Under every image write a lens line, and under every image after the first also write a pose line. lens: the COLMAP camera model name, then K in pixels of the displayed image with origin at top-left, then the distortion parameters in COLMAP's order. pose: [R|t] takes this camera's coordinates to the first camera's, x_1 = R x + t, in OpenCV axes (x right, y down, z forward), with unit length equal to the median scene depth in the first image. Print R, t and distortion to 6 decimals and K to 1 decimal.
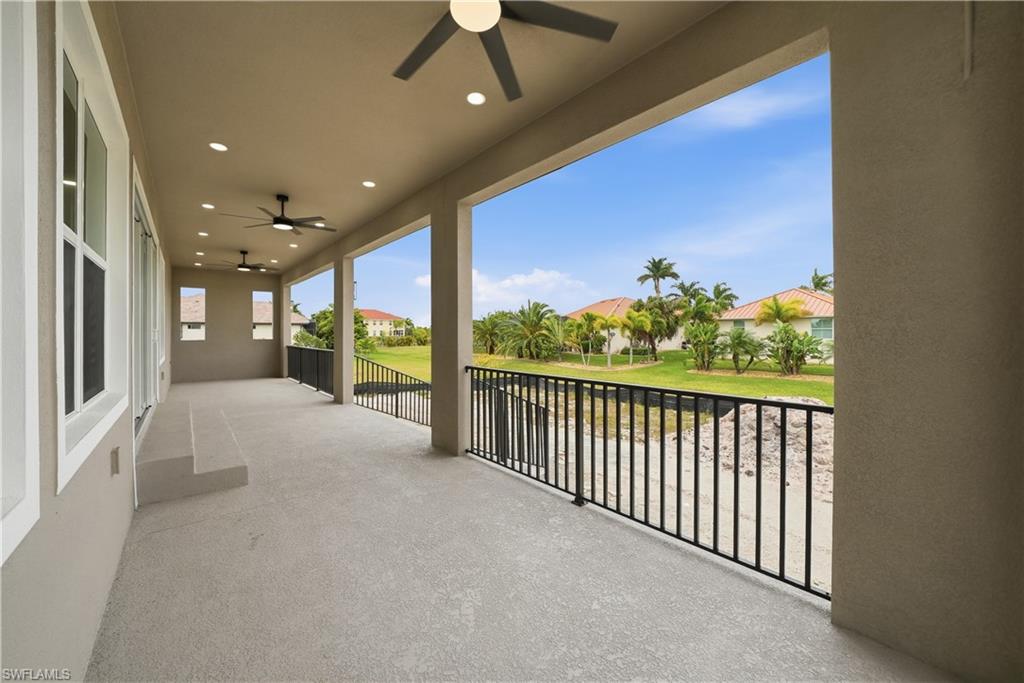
lens RADIAL K [[357.5, 0, 509.8], [0, 357.5, 343.7], [0, 0, 1]] dist [-0.021387, 0.000128]
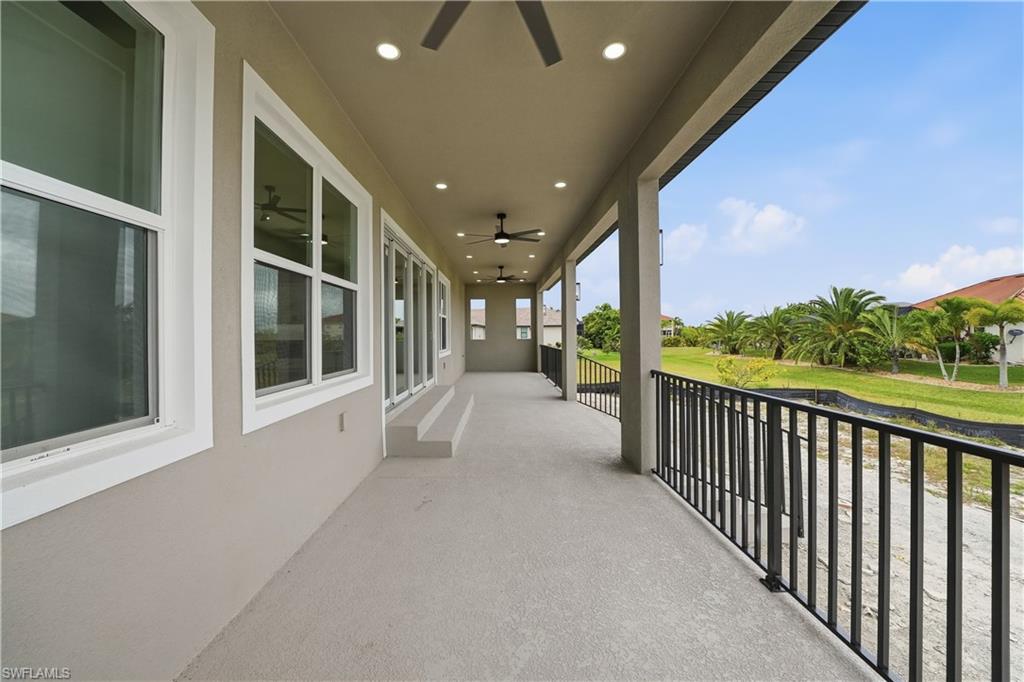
lens RADIAL K [[365.2, 0, 515.4], [0, 365.2, 340.8], [0, 0, 1]] dist [-0.024073, 0.000018]
pose [[0.773311, 0.004501, -0.634011, 0.085787], [-0.010285, 0.999932, -0.005446, 0.000753], [0.633943, 0.010733, 0.773305, 0.064336]]
